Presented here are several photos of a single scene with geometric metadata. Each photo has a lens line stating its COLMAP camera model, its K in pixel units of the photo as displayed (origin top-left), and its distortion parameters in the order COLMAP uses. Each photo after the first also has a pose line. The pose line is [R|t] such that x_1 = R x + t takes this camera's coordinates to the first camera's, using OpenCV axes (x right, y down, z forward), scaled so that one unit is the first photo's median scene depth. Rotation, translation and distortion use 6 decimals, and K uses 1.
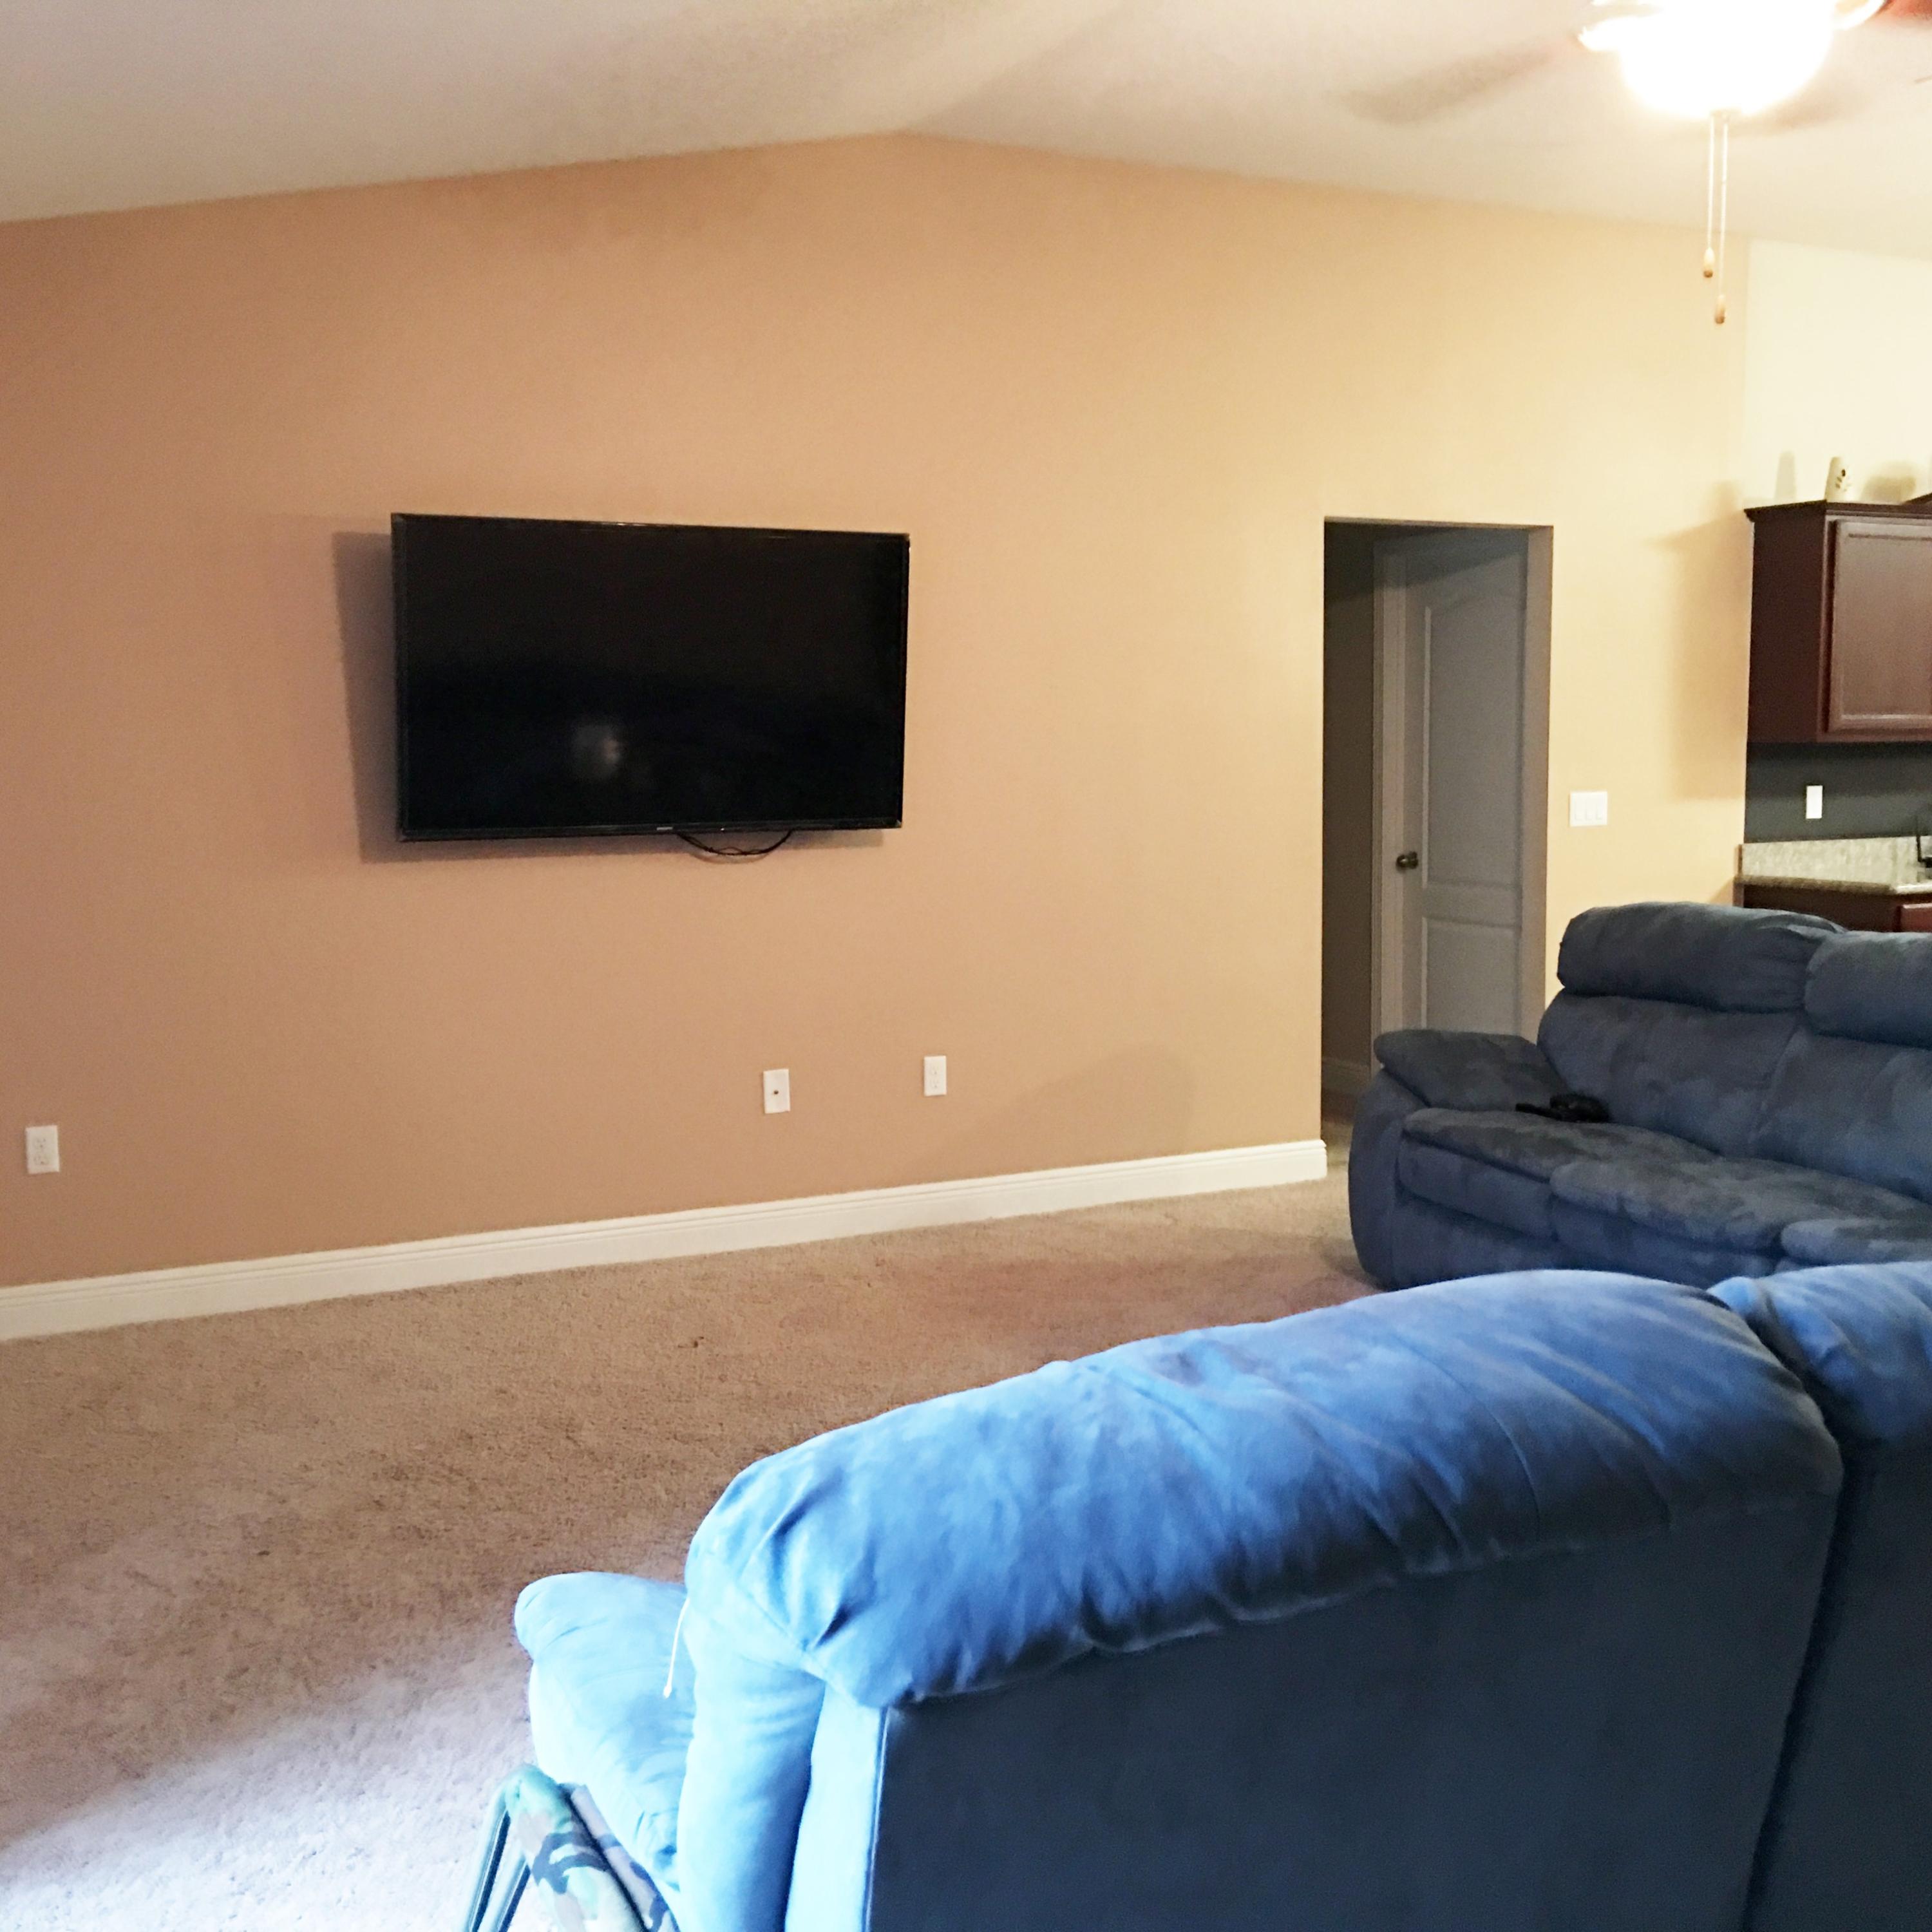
lens RADIAL K [[2147.3, 0, 928.5], [0, 2147.3, 961.6], [0, 0, 1]] dist [0.091389, -0.156549]
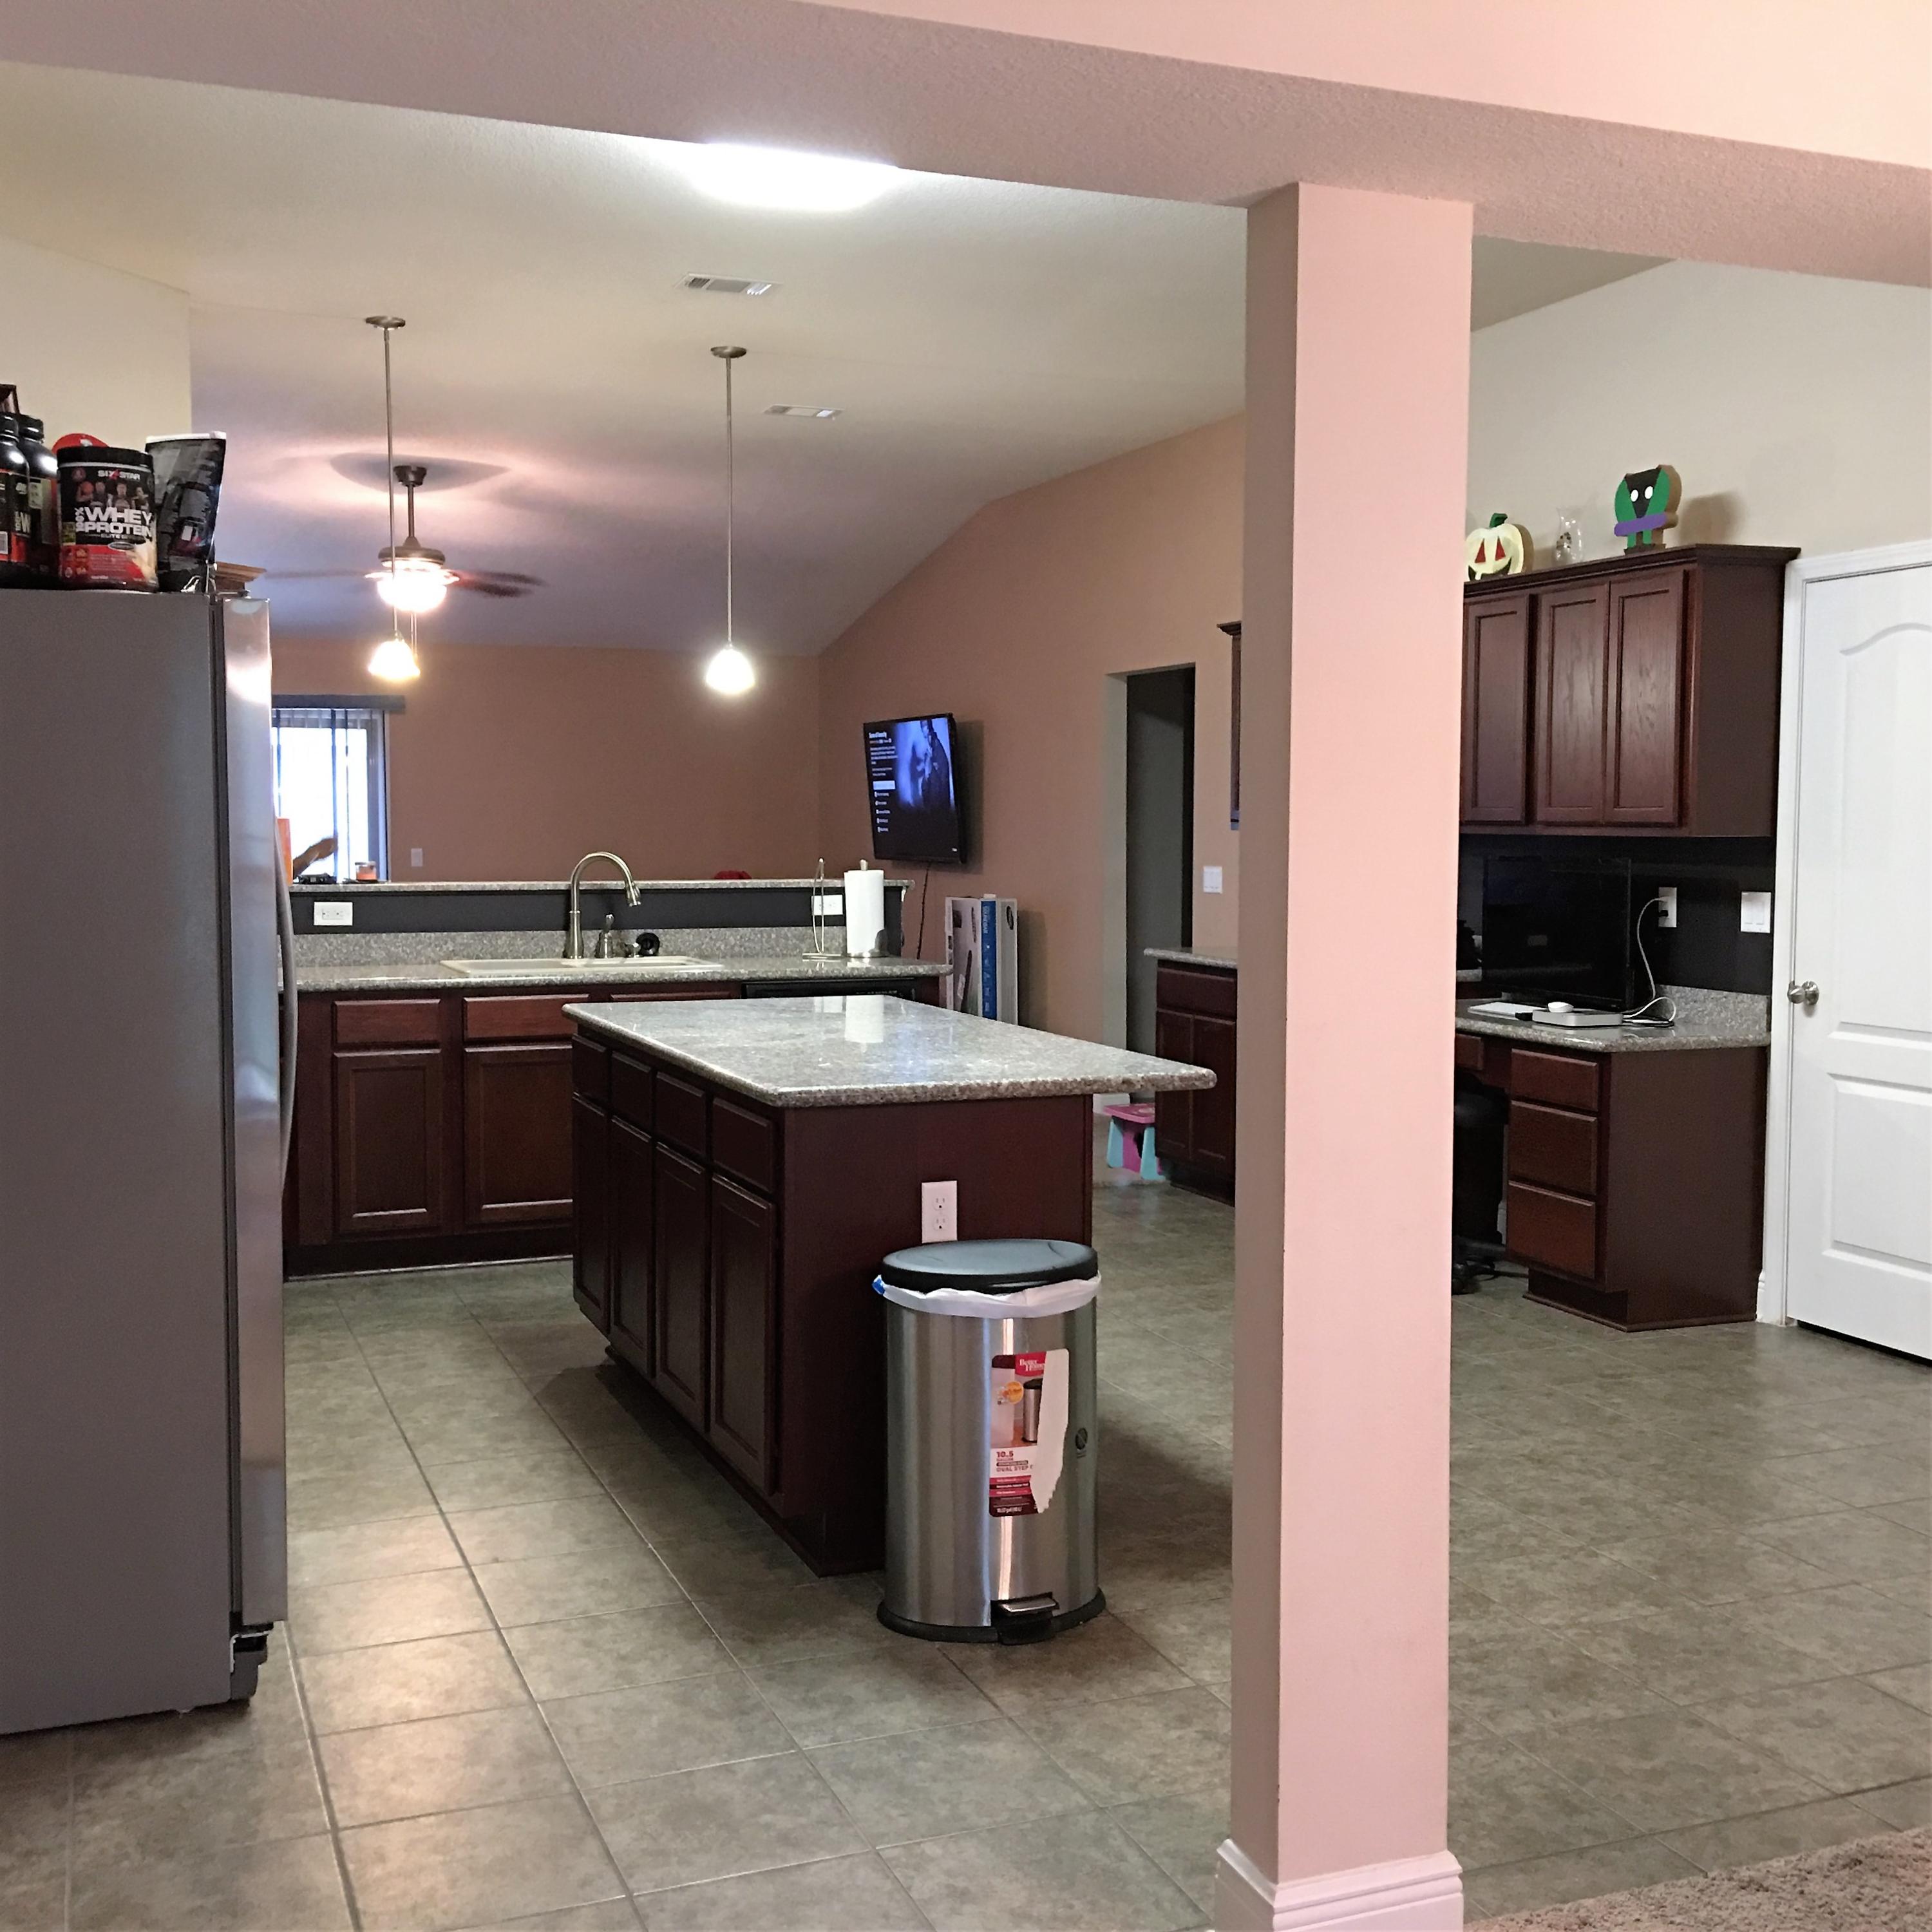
lens RADIAL K [[2166.2, 0, 974.1], [0, 2166.2, 947.5], [0, 0, 1]] dist [0.068213, -0.109299]
pose [[-0.084046, 0.071632, -0.993884, 1.649409], [-0.099664, 0.991807, 0.079910, -0.123797], [0.991465, 0.105771, -0.076218, 1.004495]]
